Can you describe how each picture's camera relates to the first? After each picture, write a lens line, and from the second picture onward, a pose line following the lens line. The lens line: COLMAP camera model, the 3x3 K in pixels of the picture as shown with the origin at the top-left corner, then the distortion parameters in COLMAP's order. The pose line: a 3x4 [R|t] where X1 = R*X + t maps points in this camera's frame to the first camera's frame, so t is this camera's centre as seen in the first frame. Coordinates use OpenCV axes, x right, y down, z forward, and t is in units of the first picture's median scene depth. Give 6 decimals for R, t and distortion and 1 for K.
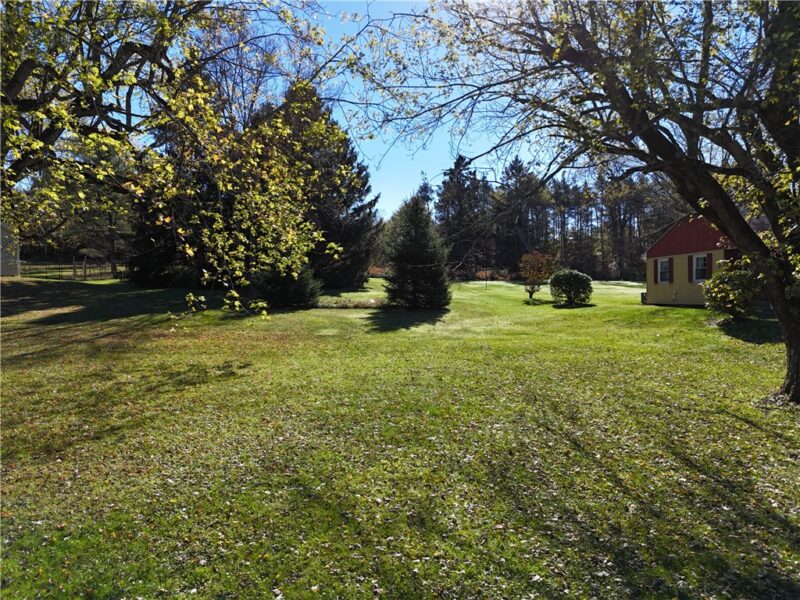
lens RADIAL K [[556.1, 0, 399.0], [0, 556.1, 298.9], [0, 0, 1]] dist [0.008746, 0.001071]
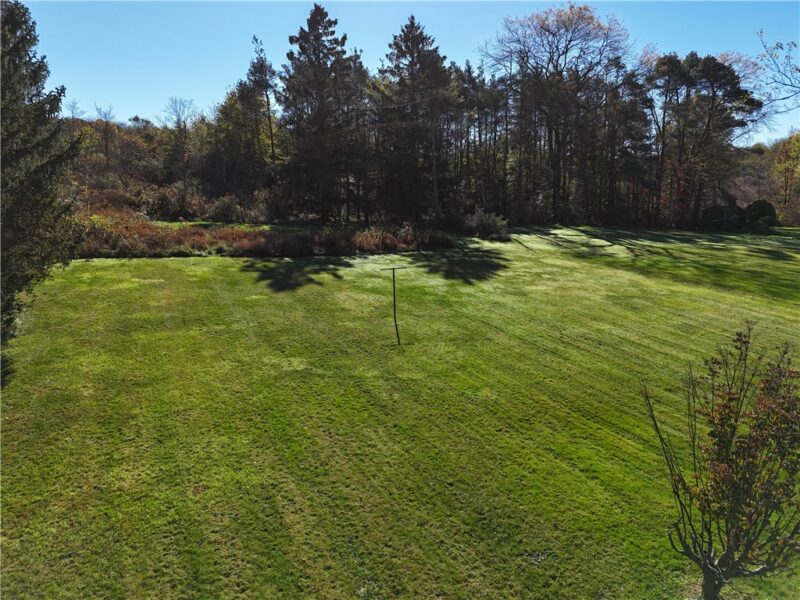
lens RADIAL K [[556.1, 0, 401.2], [0, 556.1, 301.0], [0, 0, 1]] dist [0.008746, 0.001071]
pose [[0.968446, -0.040338, 0.245938, 0.037376], [-0.003112, 0.984780, 0.173778, -0.056883], [-0.249205, -0.169060, 0.953581, 0.358261]]
